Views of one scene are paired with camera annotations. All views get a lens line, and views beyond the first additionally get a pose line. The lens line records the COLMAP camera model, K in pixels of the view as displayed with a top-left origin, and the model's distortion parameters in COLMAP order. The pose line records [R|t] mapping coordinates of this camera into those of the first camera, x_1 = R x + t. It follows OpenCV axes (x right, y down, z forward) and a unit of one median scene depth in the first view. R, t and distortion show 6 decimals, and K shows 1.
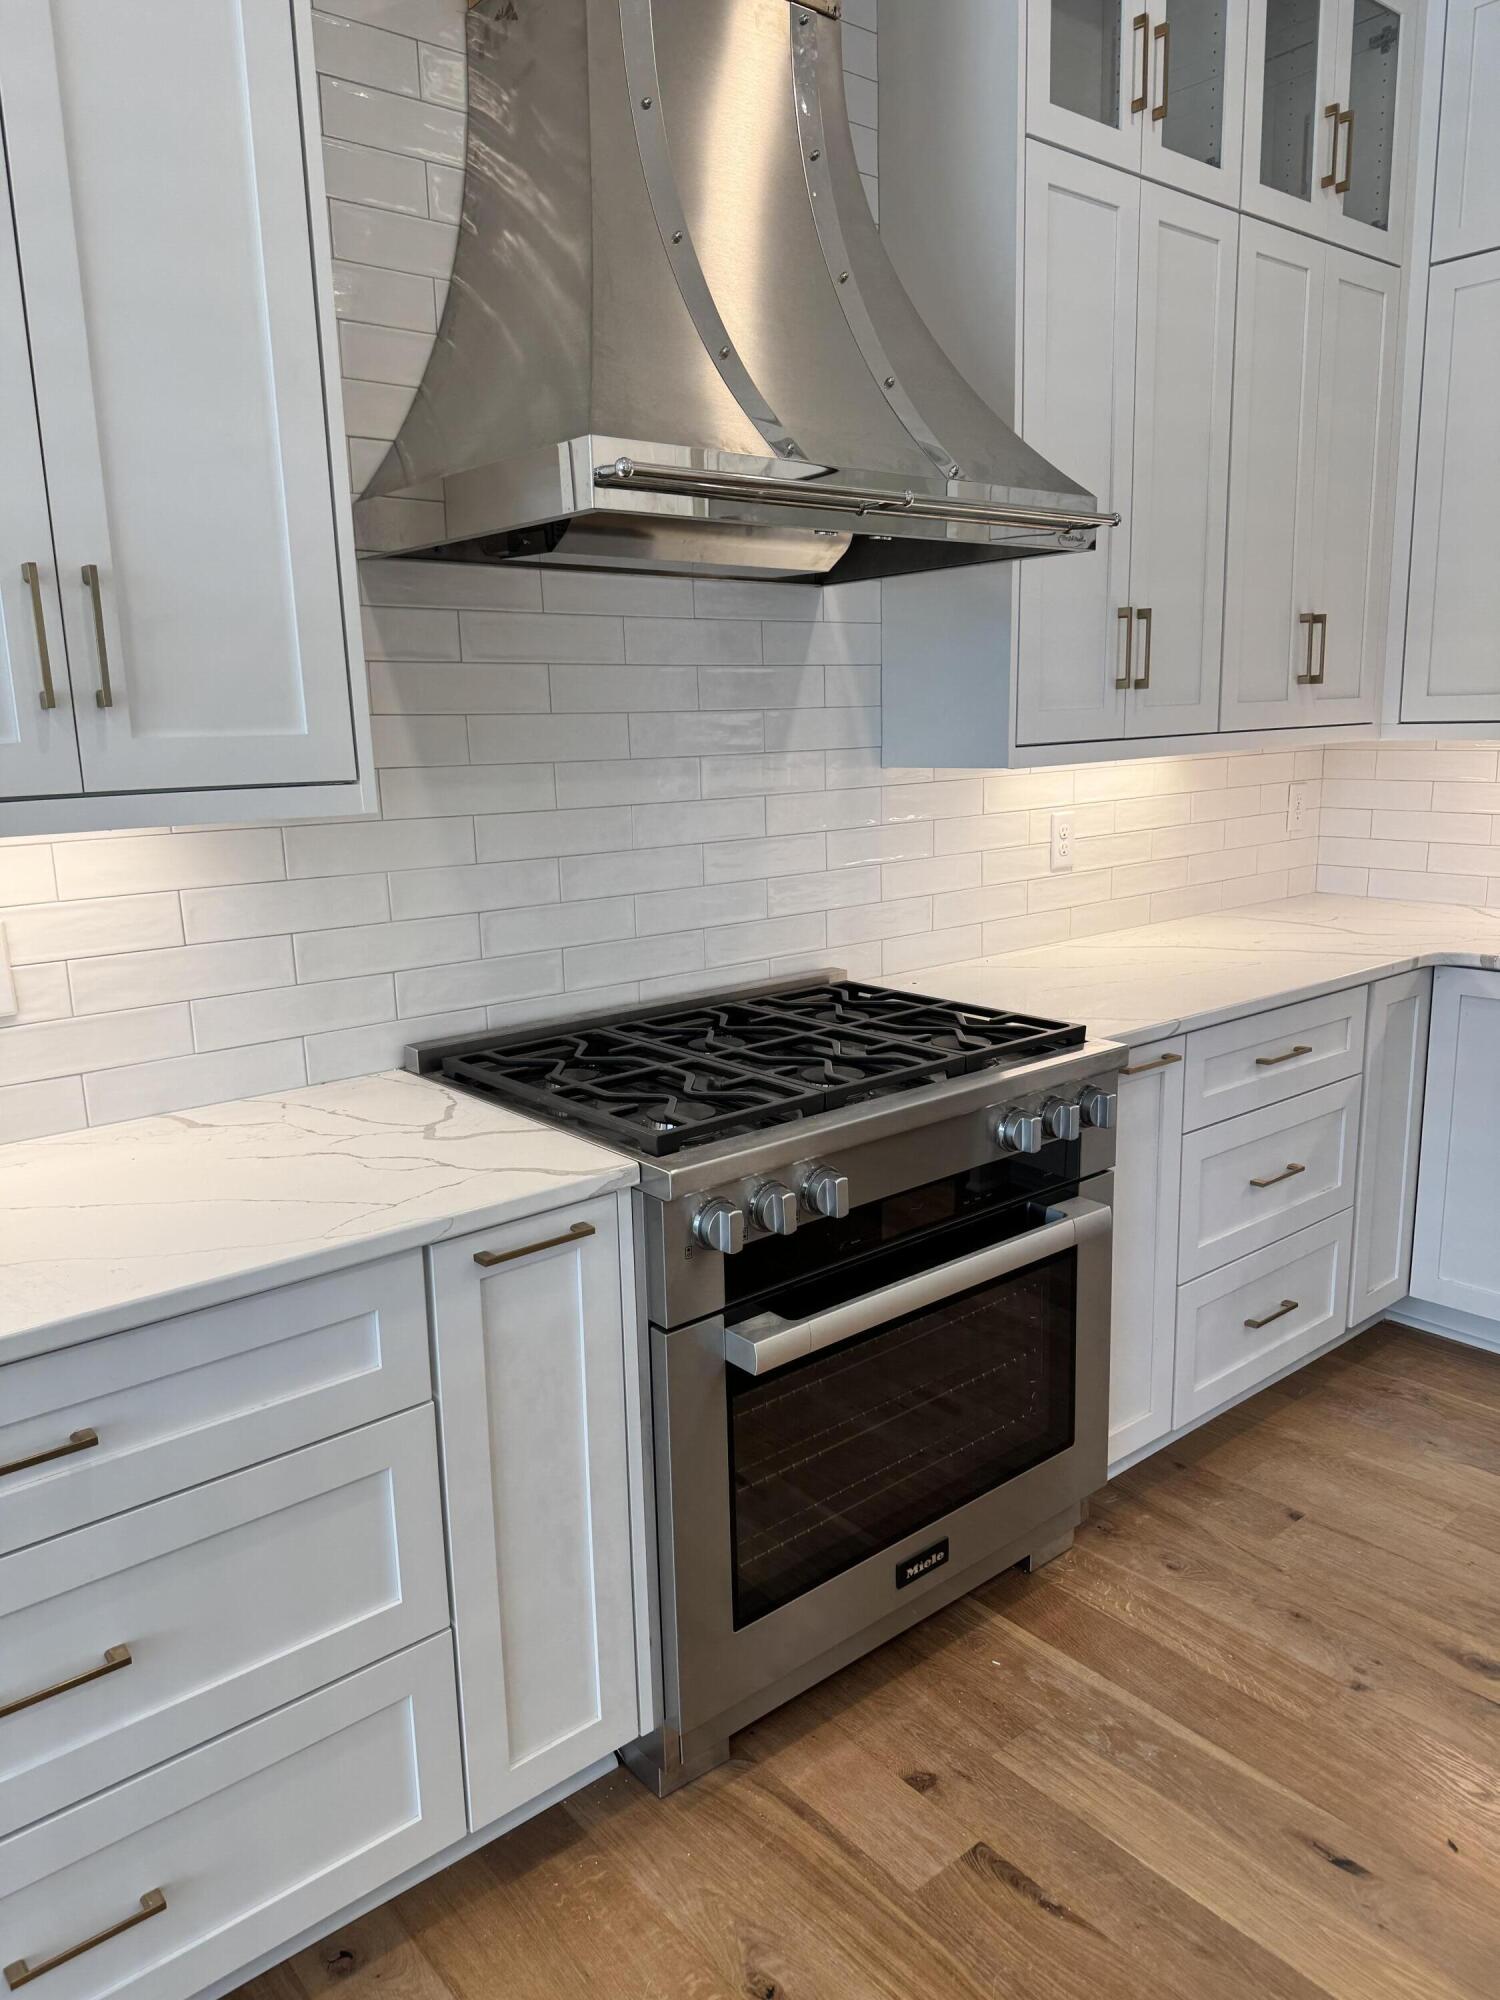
lens RADIAL K [[1418.1, 0, 768.2], [0, 1418.1, 1047.5], [0, 0, 1]] dist [0.030042, -0.014360]
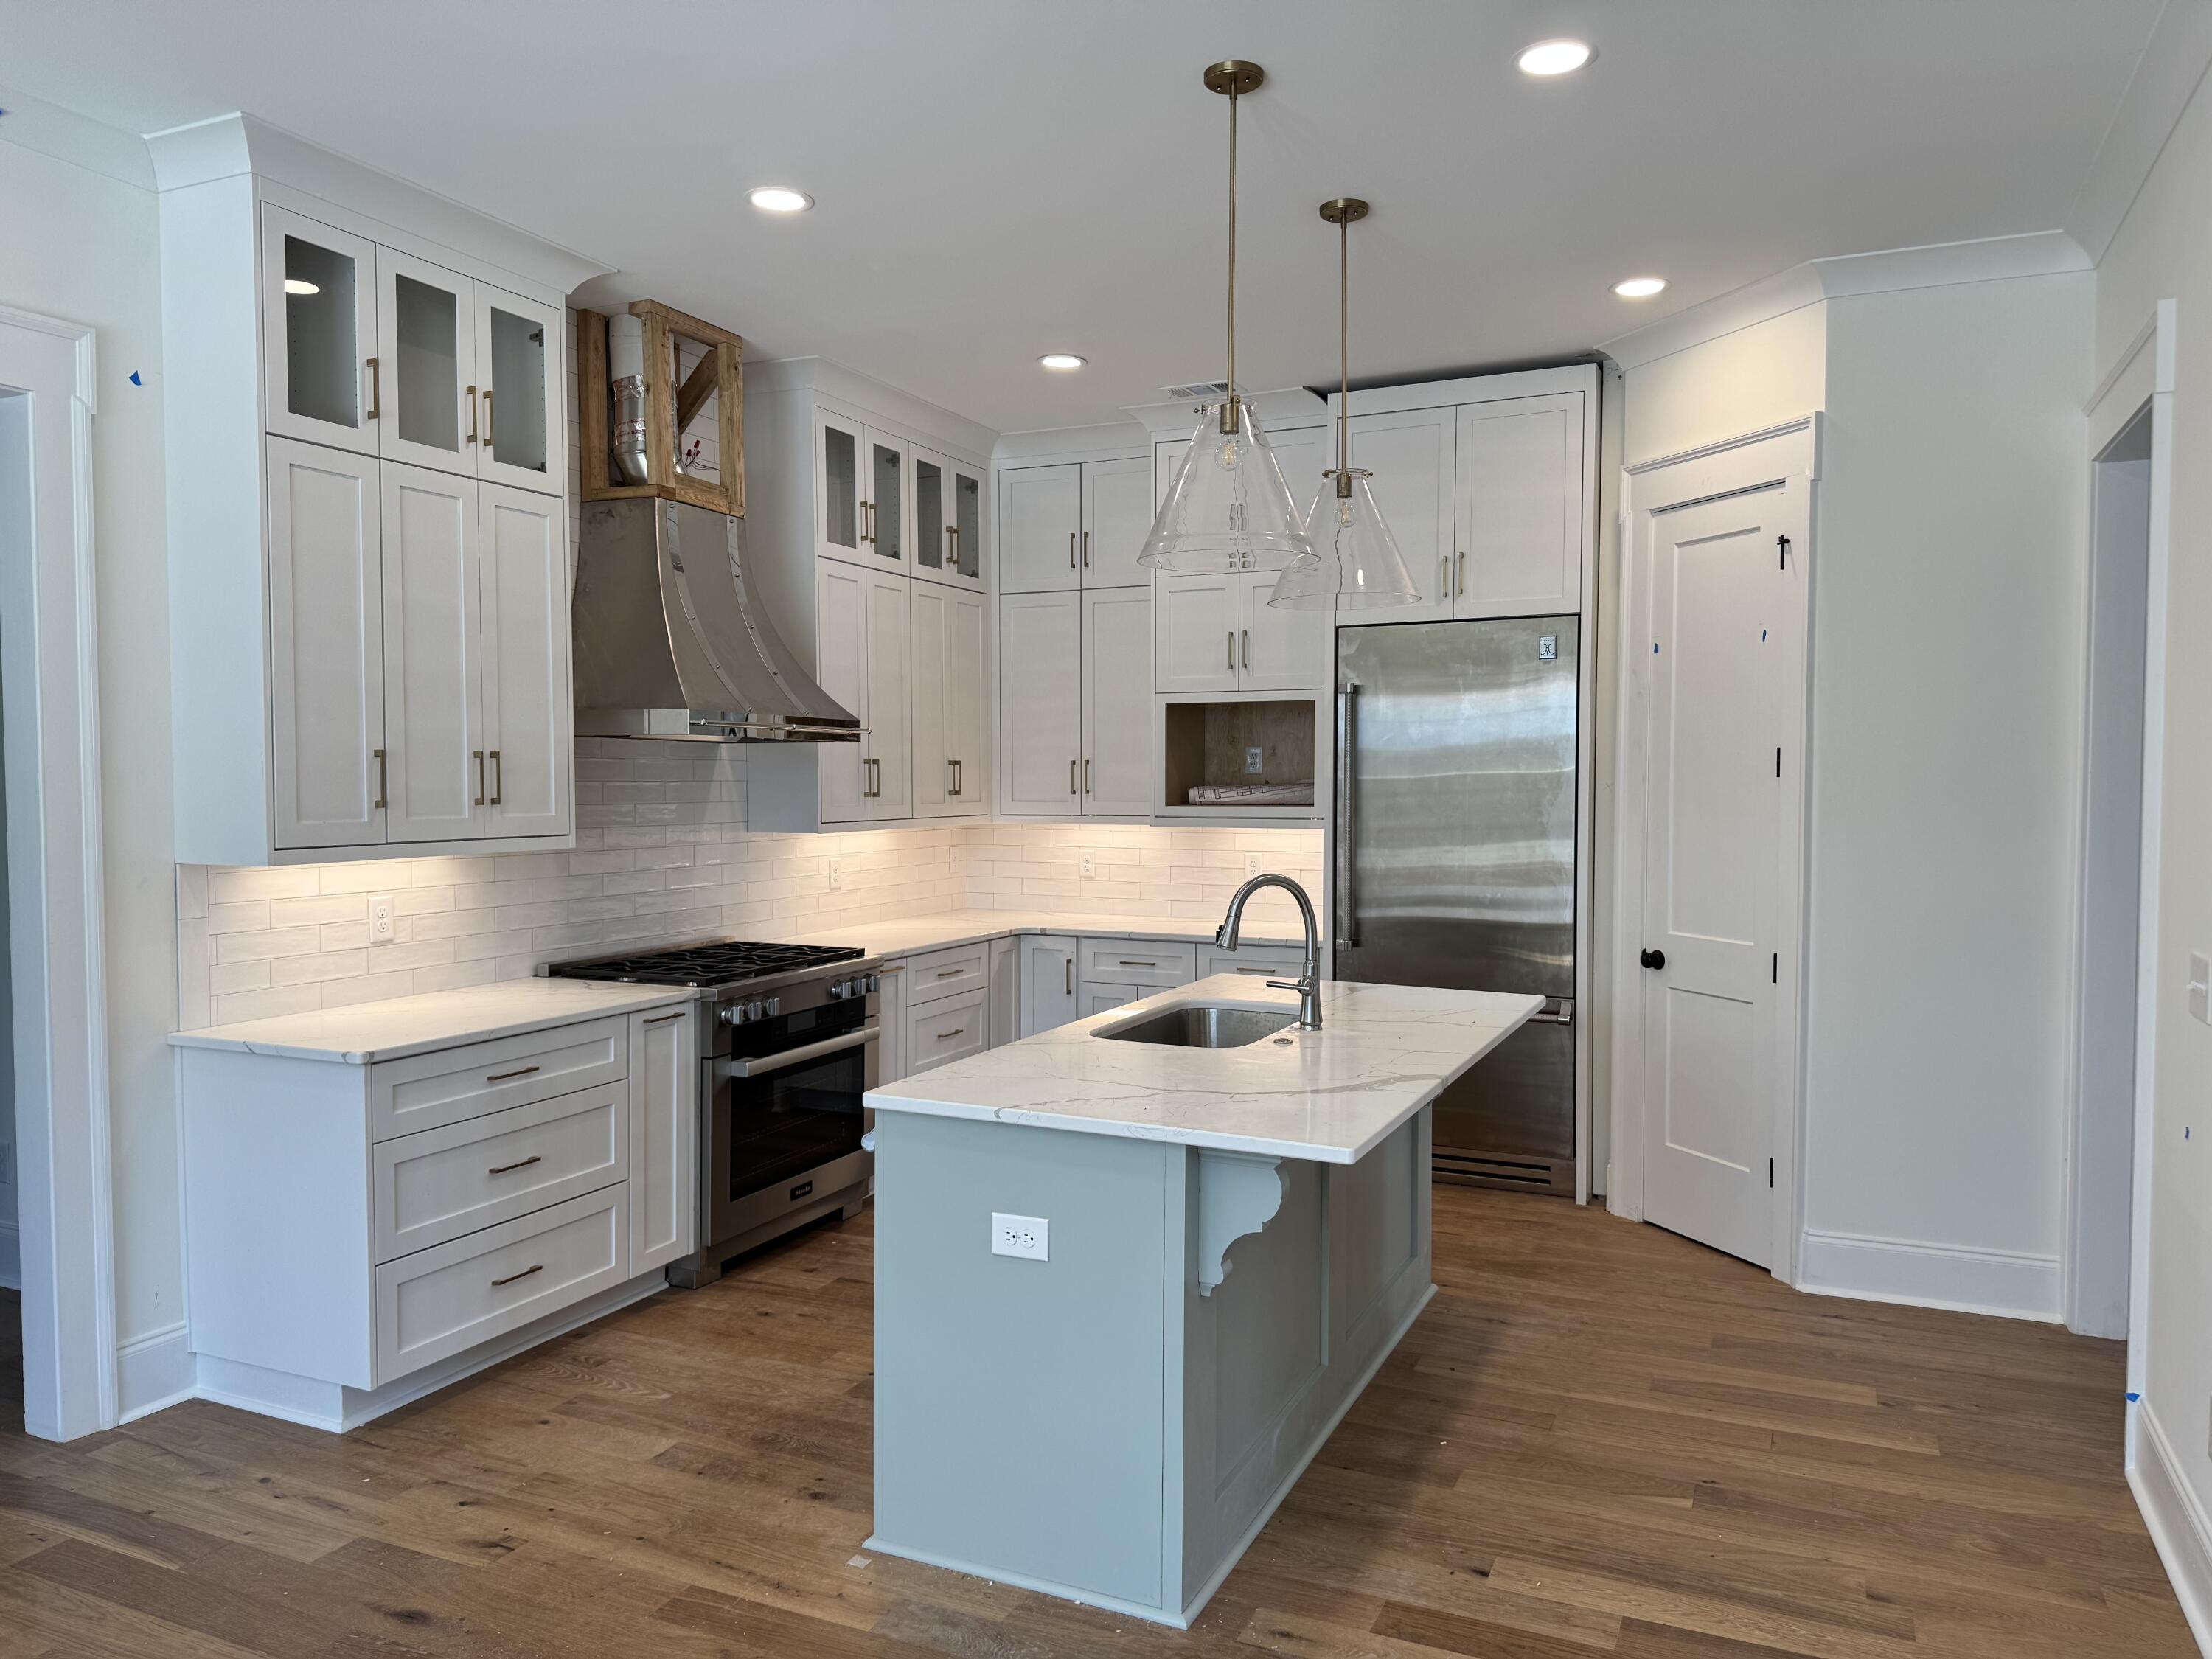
lens RADIAL K [[1568.4, 0, 1105.0], [0, 1568.4, 836.5], [0, 0, 1]] dist [0.030042, -0.014360]
pose [[0.906743, 0.015697, 0.421391, -0.421957], [0.066400, 0.981526, -0.179440, 0.249493], [-0.416422, 0.190686, 0.888950, -1.226423]]
